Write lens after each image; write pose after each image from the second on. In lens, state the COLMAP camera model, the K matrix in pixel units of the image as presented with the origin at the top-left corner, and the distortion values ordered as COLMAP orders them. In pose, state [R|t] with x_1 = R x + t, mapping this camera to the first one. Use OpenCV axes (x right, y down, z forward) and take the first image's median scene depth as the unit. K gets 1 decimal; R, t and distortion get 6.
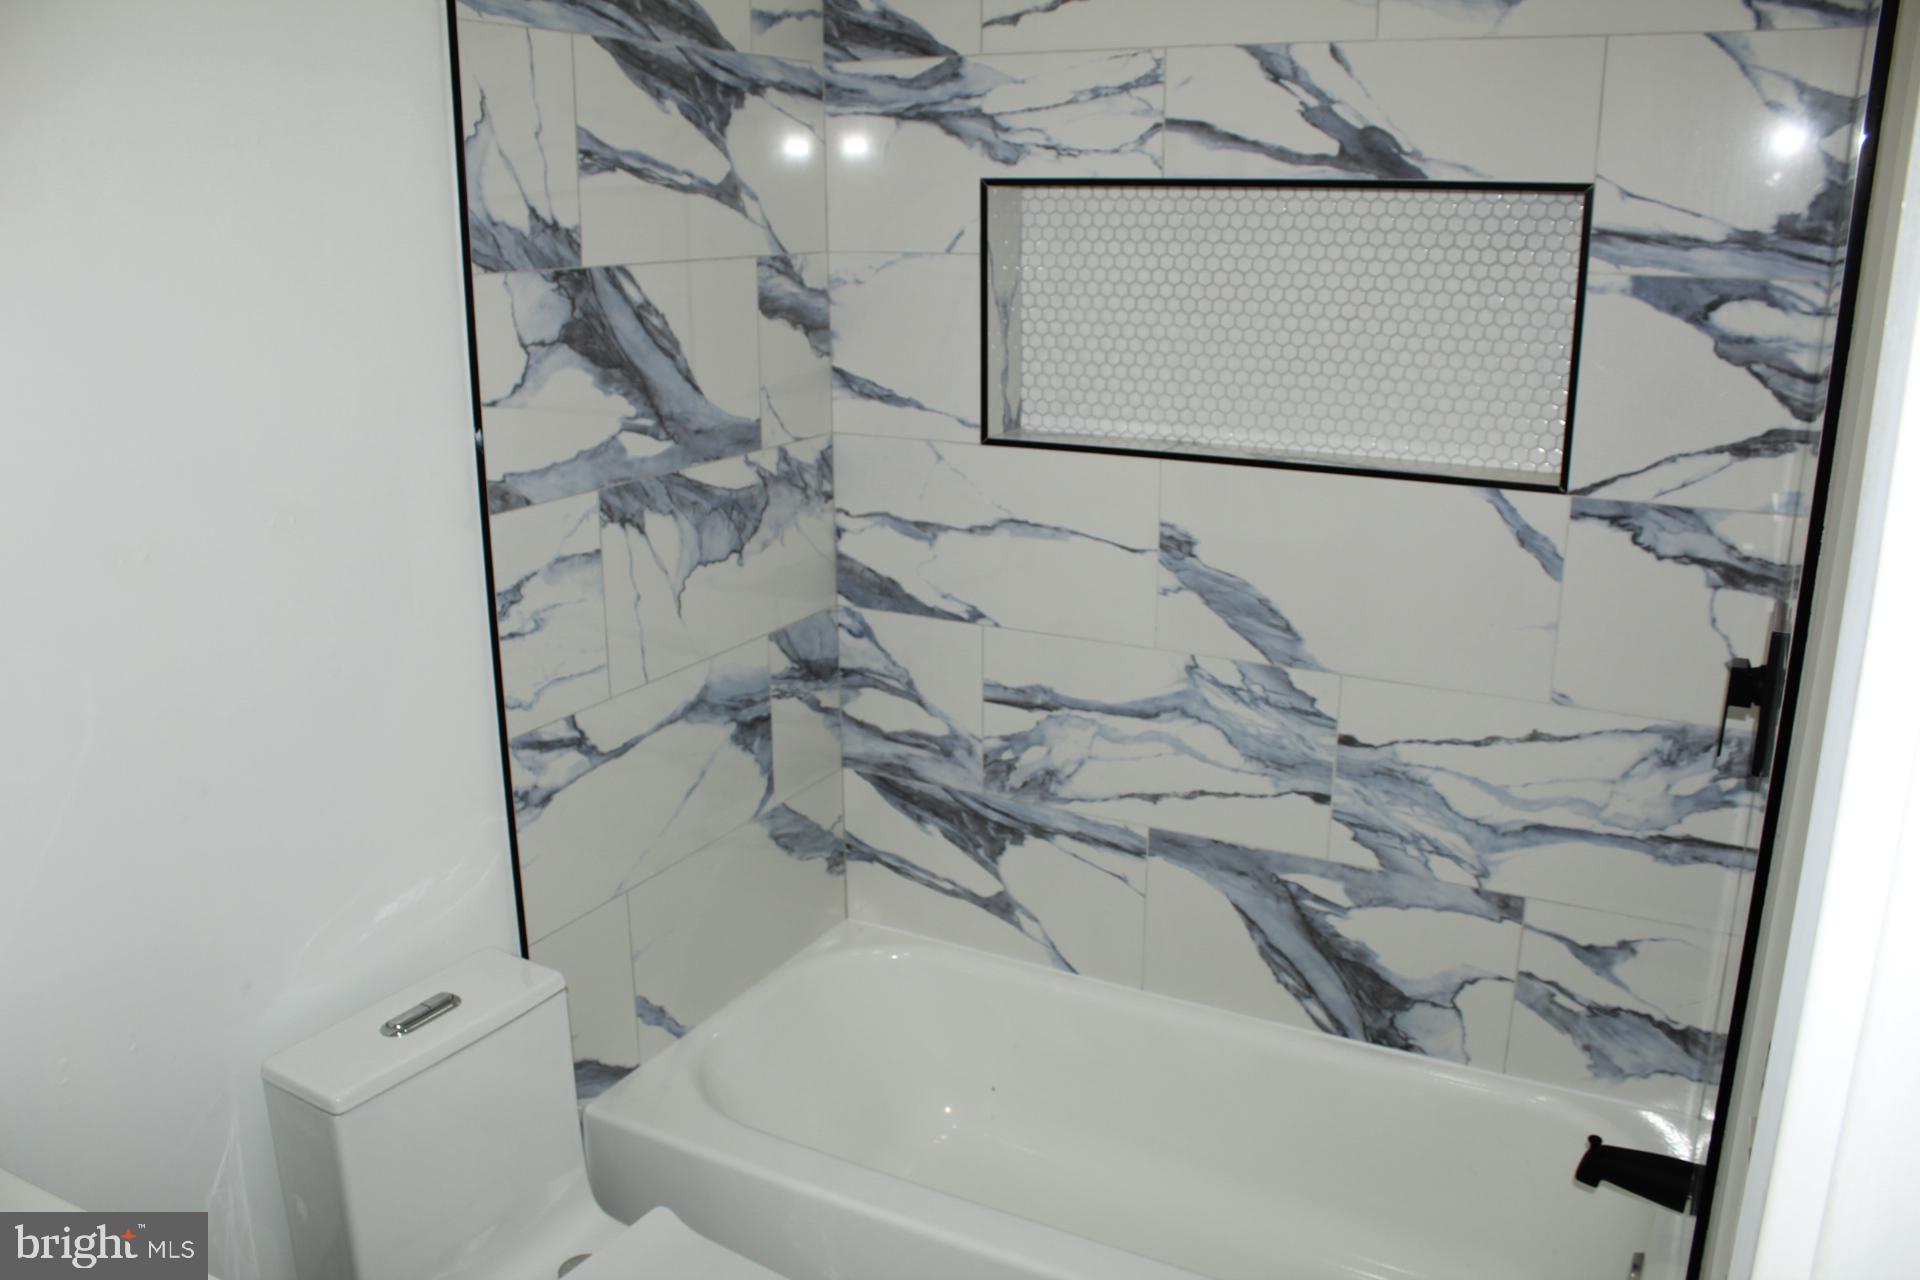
lens RADIAL K [[1591.8, 0, 967.0], [0, 1591.8, 638.1], [0, 0, 1]] dist [-0.175609, 0.152520]
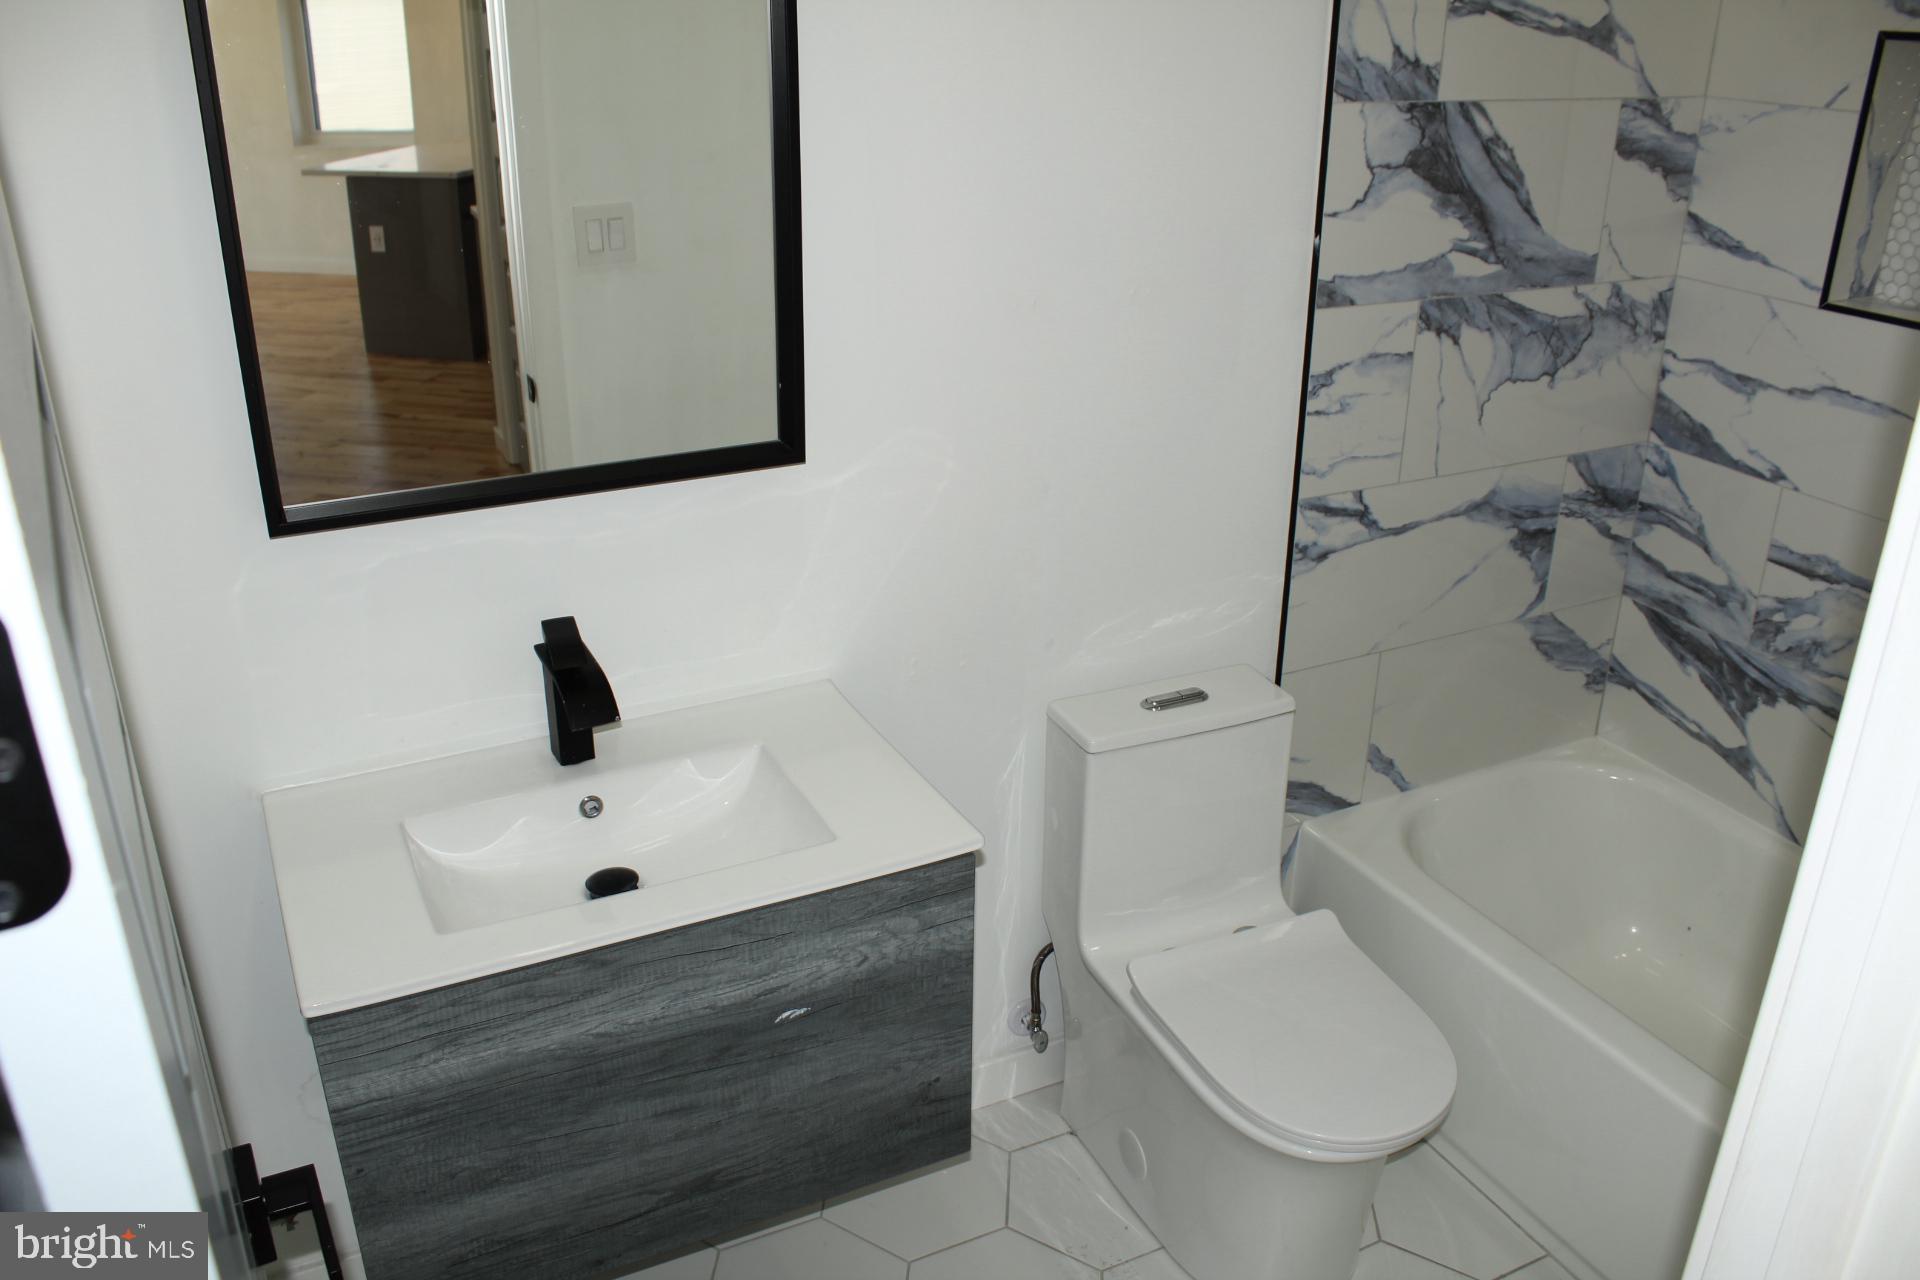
lens RADIAL K [[1591.8, 0, 945.2], [0, 1591.8, 648.5], [0, 0, 1]] dist [-0.175609, 0.152520]
pose [[0.819180, 0.238843, -0.521439, 0.119159], [-0.161336, 0.968414, 0.190120, -0.008296], [0.550377, -0.071616, 0.831839, -0.127381]]
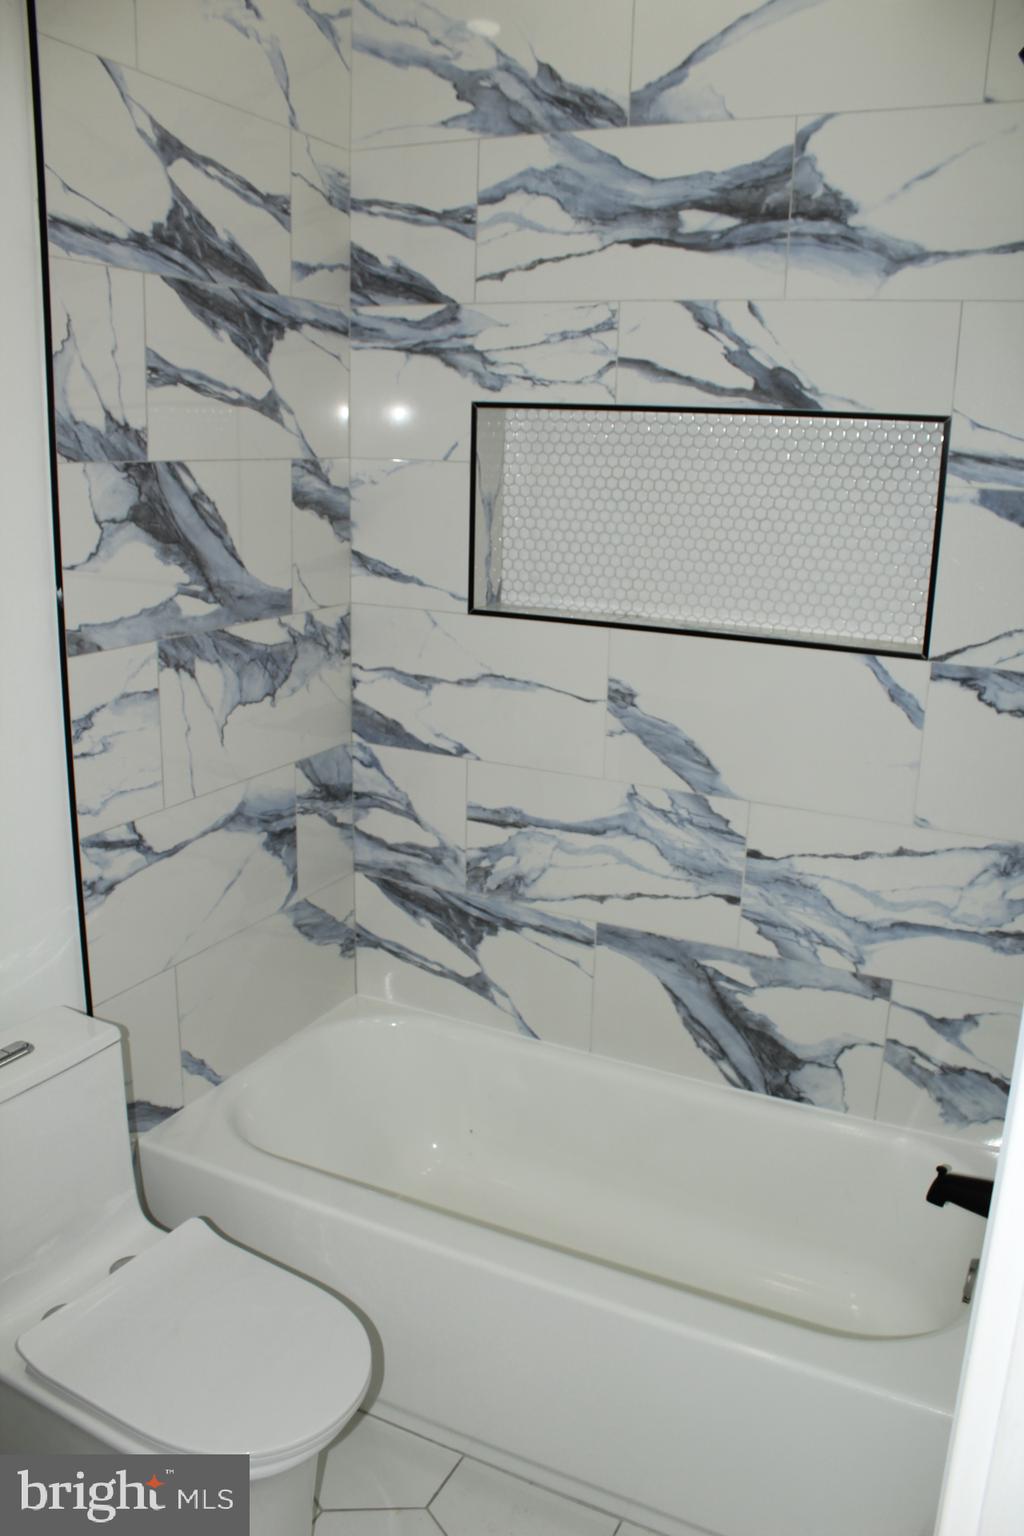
lens RADIAL K [[1273.4, 0, 539.1], [0, 1273.4, 772.2], [0, 0, 1]] dist [-0.175609, 0.152520]
pose [[0.998393, 0.018400, 0.053599, 0.014465], [-0.017870, 0.999787, -0.010350, 0.013383], [-0.053778, 0.009375, 0.998509, -0.002885]]
